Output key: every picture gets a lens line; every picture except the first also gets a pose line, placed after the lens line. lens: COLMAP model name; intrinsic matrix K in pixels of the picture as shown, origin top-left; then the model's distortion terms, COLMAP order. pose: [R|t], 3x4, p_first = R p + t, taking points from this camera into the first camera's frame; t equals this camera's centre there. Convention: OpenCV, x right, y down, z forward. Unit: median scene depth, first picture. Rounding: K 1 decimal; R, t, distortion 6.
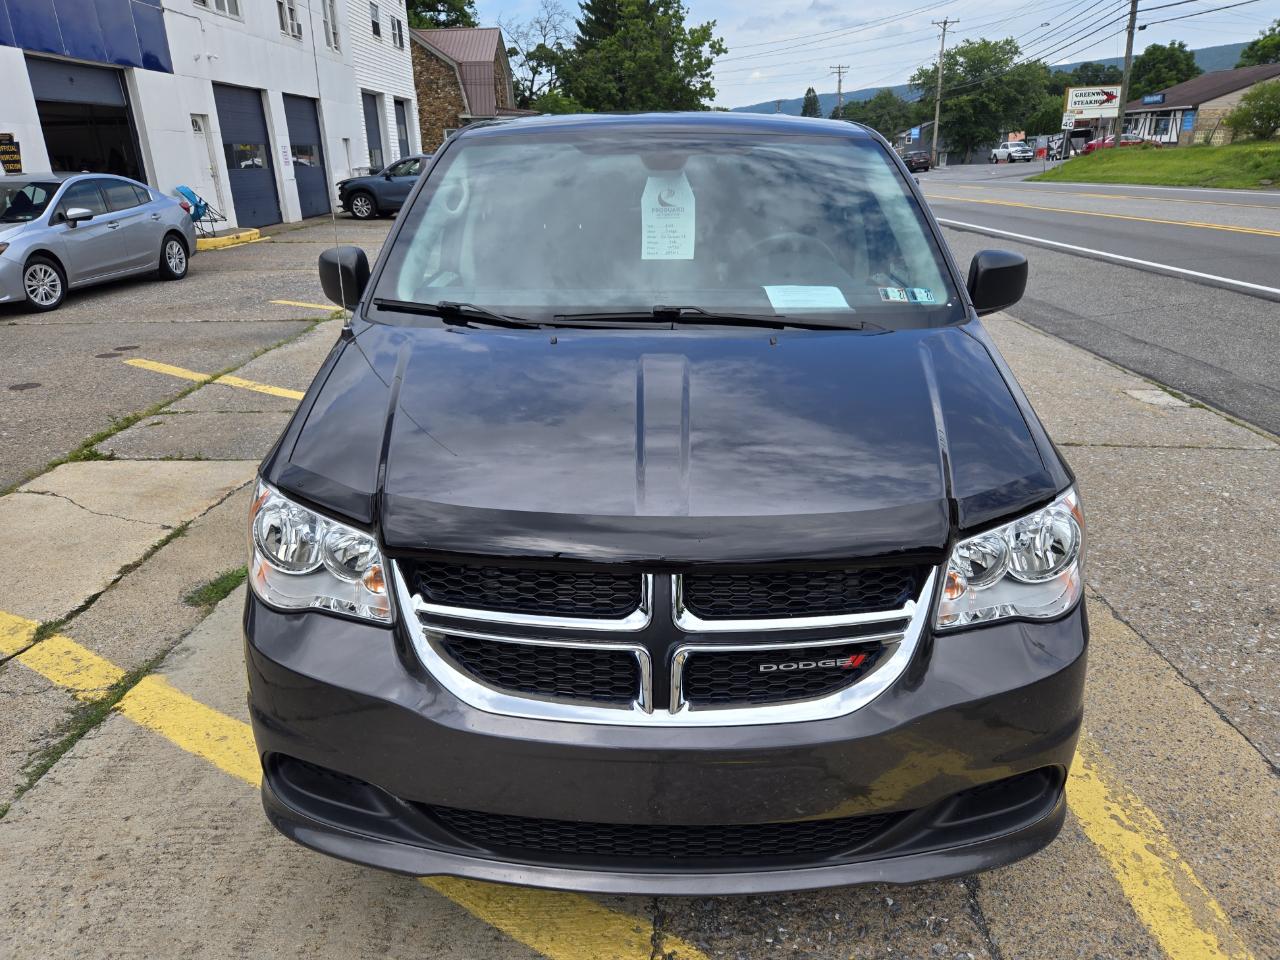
lens RADIAL K [[876.2, 0, 642.1], [0, 876.2, 472.2], [0, 0, 1]] dist [0.064757, -0.044700]
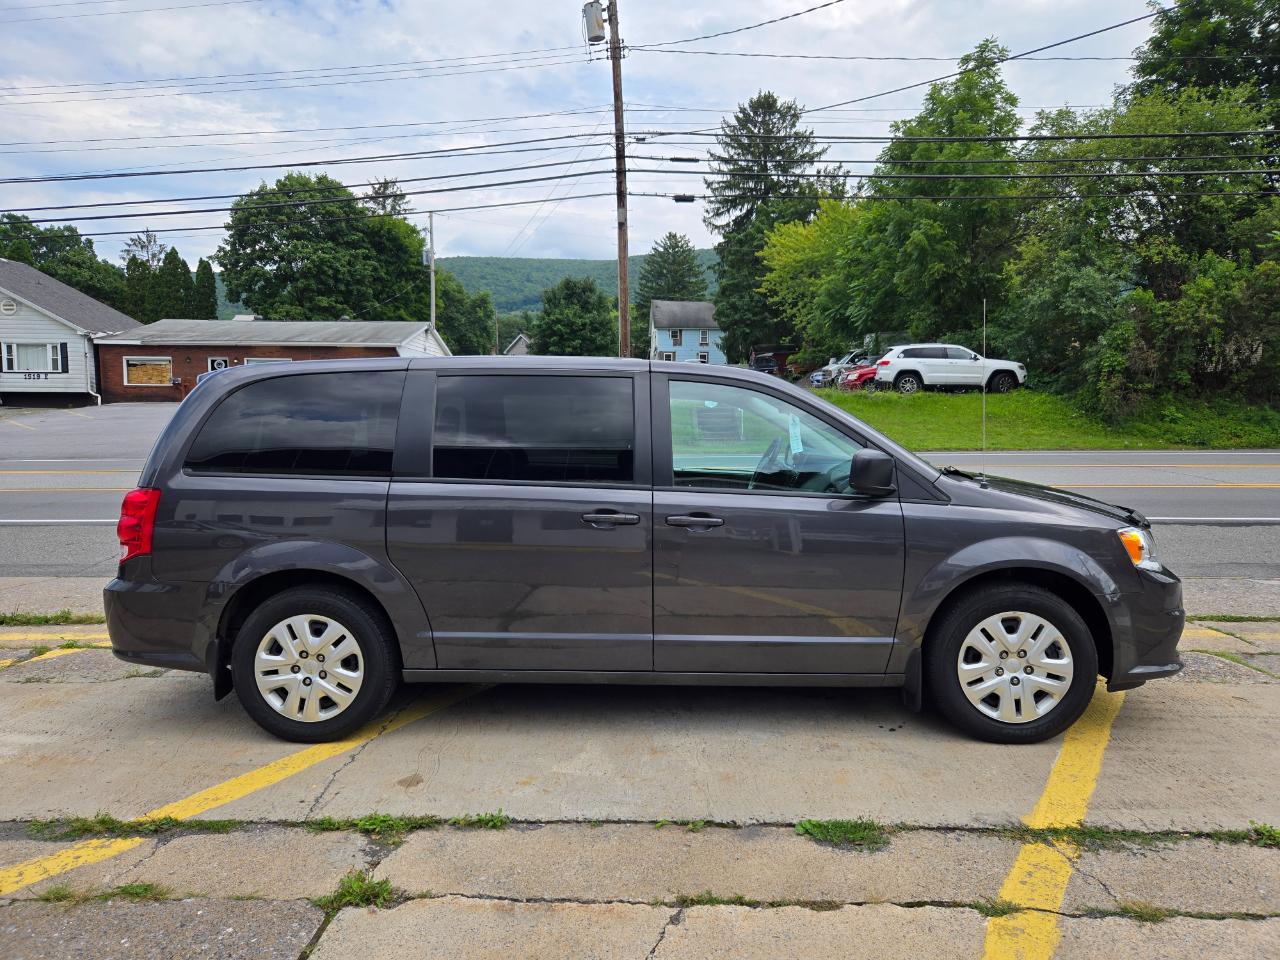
lens RADIAL K [[854.9, 0, 632.0], [0, 854.9, 467.3], [0, 0, 1]] dist [0.067807, -0.051023]
pose [[0.017171, -0.047877, 0.998706, -1.062852], [0.336845, 0.940739, 0.039307, -0.258364], [-0.941404, 0.335734, 0.032280, 0.841783]]
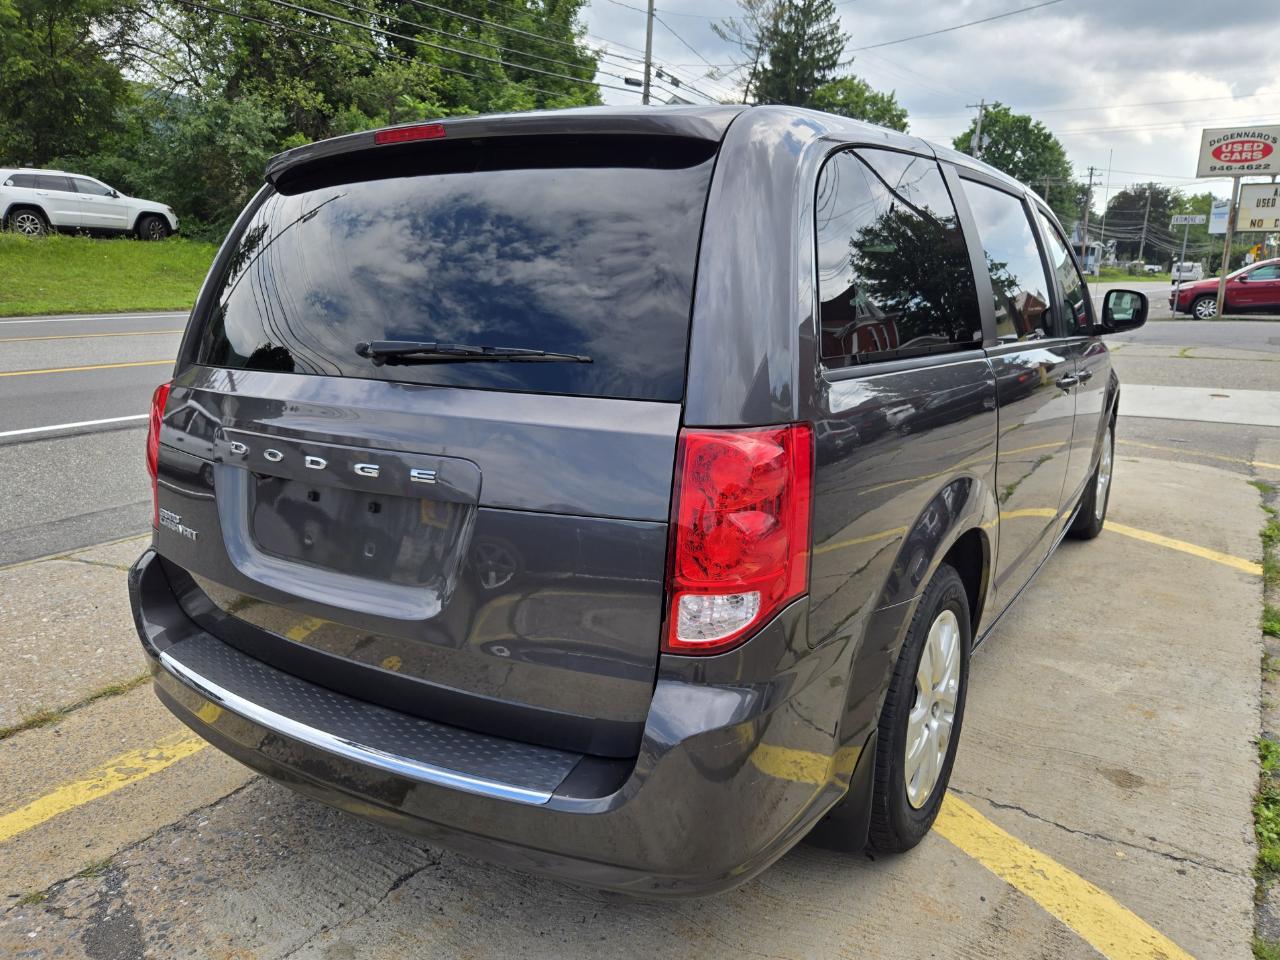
lens RADIAL K [[908.3, 0, 640.0], [0, 908.3, 480.0], [0, 0, 1]] dist [0.060575, -0.046635]
pose [[-0.849645, -0.108047, 0.516169, -0.301991], [0.181920, 0.858653, 0.479187, -0.532534], [-0.494984, 0.501040, -0.709894, 1.641454]]
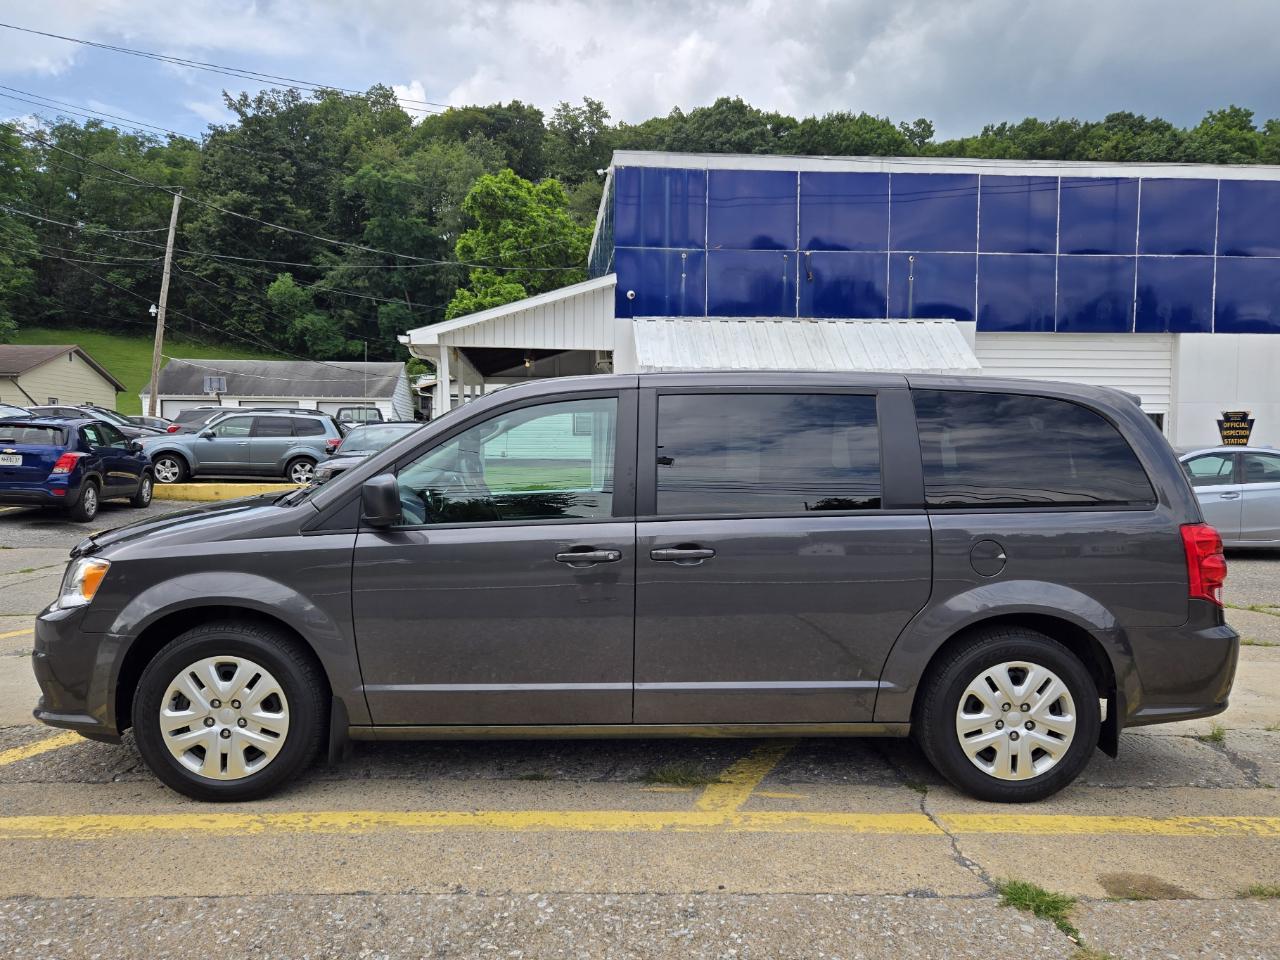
lens RADIAL K [[938.7, 0, 640.0], [0, 938.7, 480.0], [0, 0, 1]] dist [0.070618, -0.056698]
pose [[0.075678, 0.056407, -0.995536, 1.083927], [-0.346495, 0.937669, 0.026789, -0.250964], [0.934994, 0.342921, 0.090506, 0.762209]]
